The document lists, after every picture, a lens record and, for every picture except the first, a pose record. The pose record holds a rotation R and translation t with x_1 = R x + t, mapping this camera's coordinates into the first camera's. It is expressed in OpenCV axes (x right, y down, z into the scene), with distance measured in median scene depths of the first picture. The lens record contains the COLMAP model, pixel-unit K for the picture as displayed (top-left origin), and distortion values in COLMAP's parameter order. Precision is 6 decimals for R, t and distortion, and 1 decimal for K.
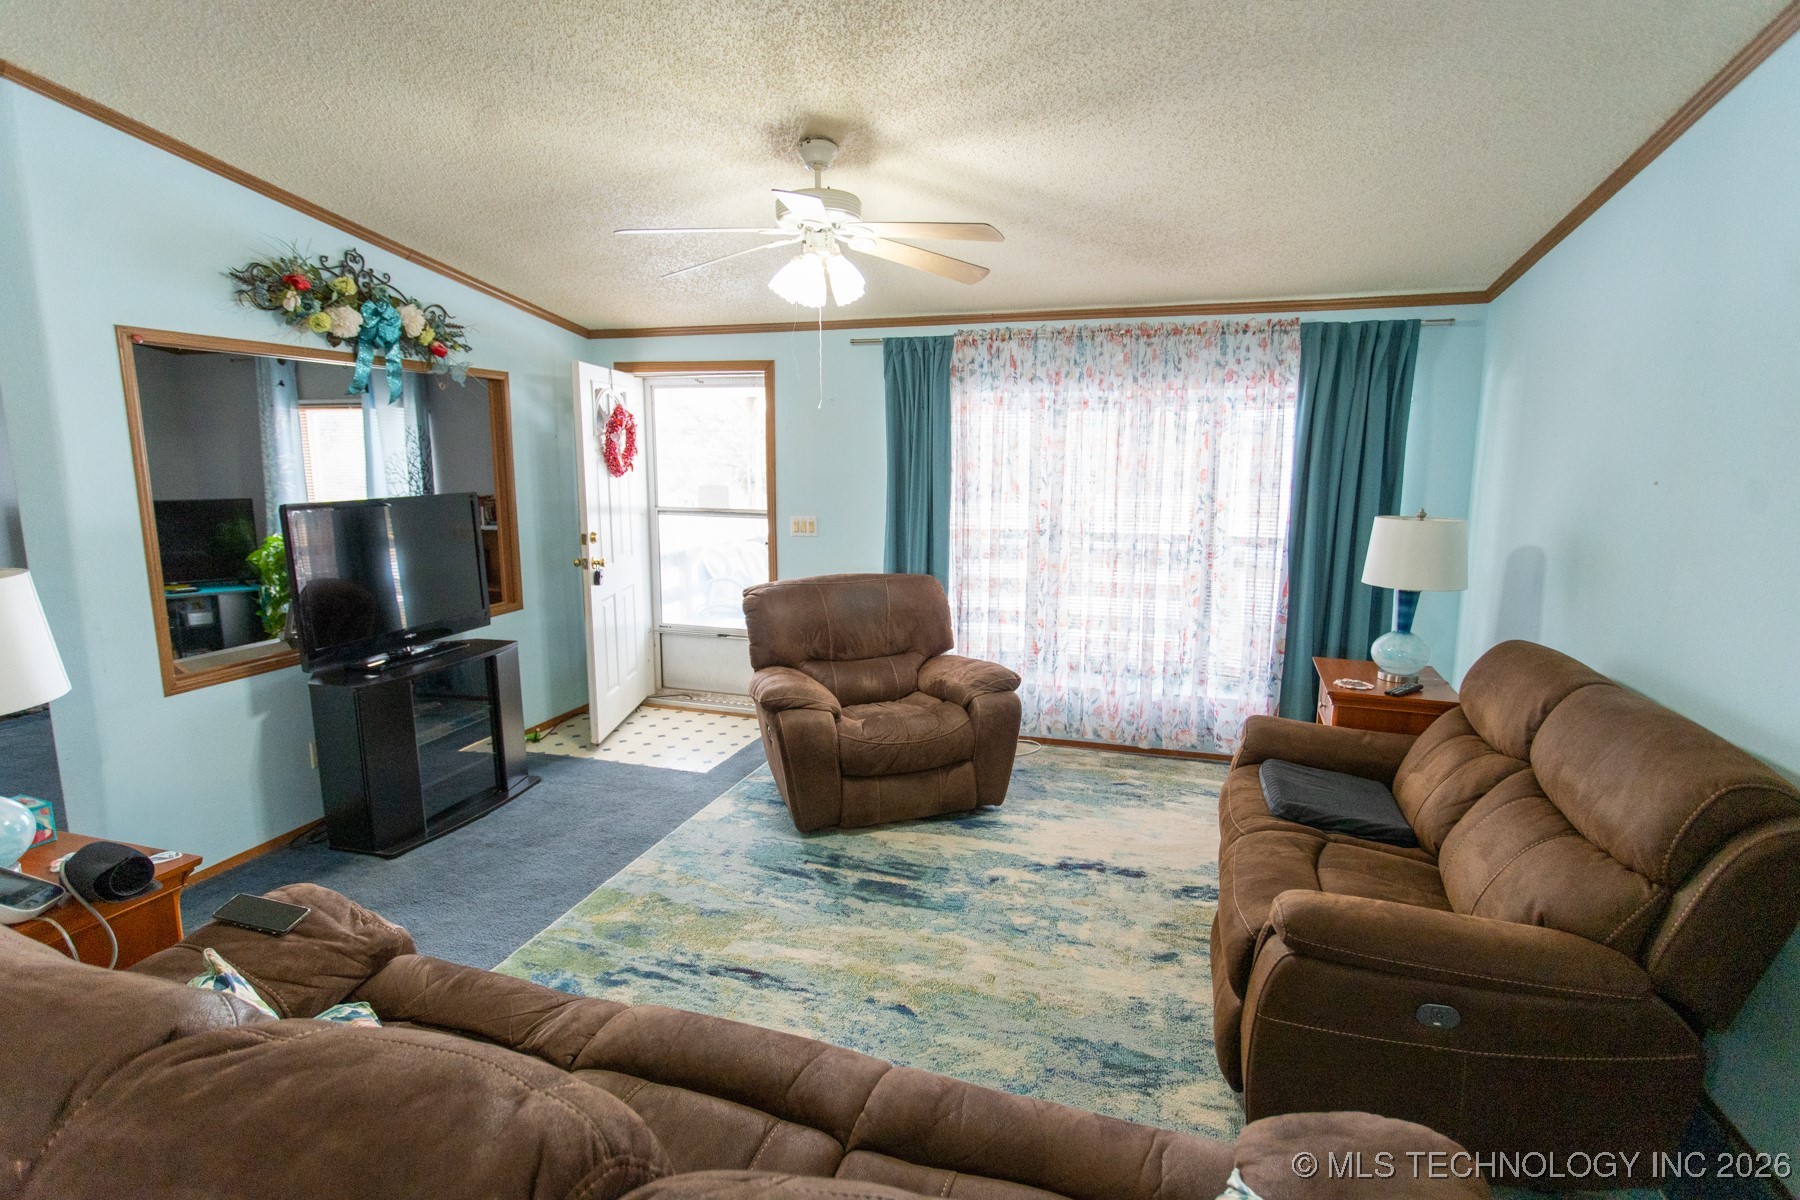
lens RADIAL K [[877.9, 0, 884.2], [0, 877.9, 604.2], [0, 0, 1]] dist [0.000160, 0.002244]
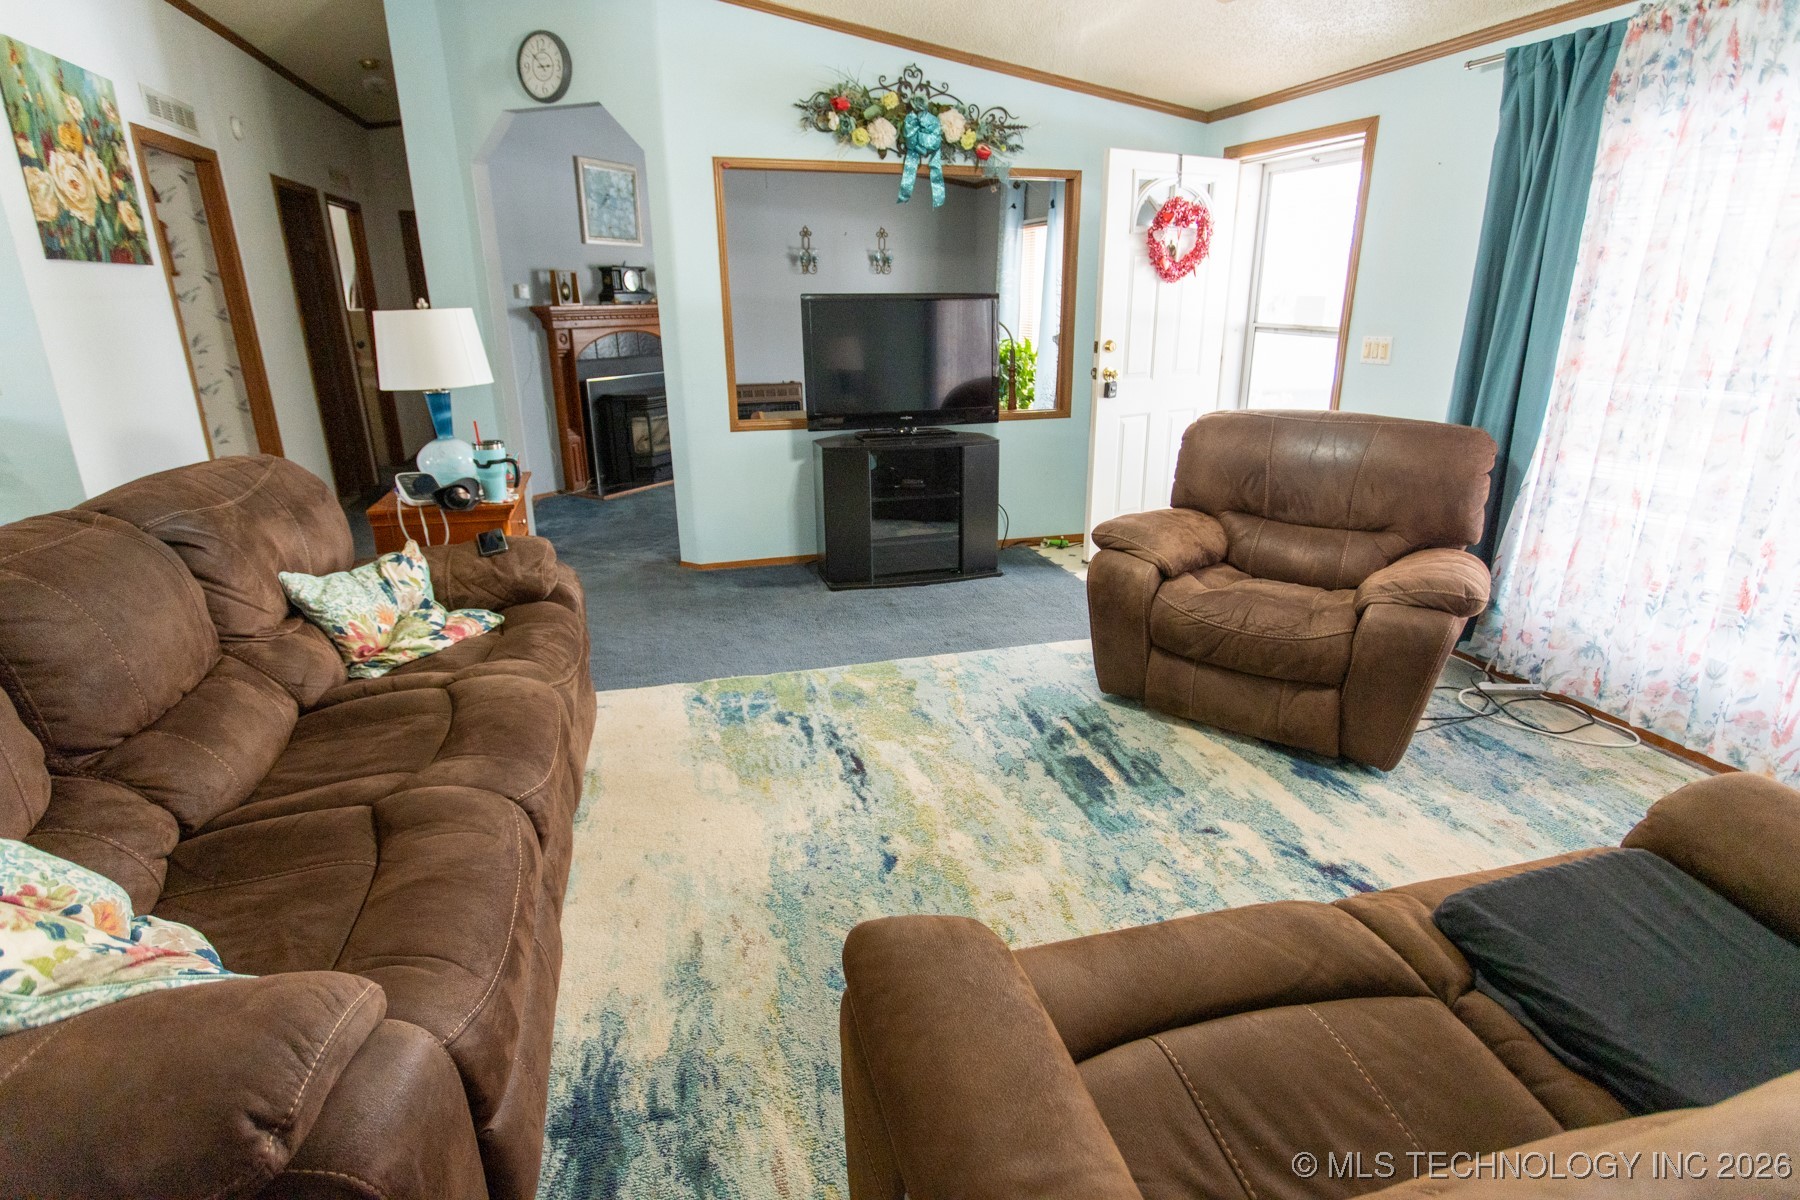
lens RADIAL K [[877.9, 0, 889.4], [0, 877.9, 572.2], [0, 0, 1]] dist [0.000160, 0.002244]
pose [[0.566925, 0.251046, -0.784584, 0.438559], [-0.139096, 0.967929, 0.209203, -0.006787], [0.811941, -0.009470, 0.583663, 0.326274]]
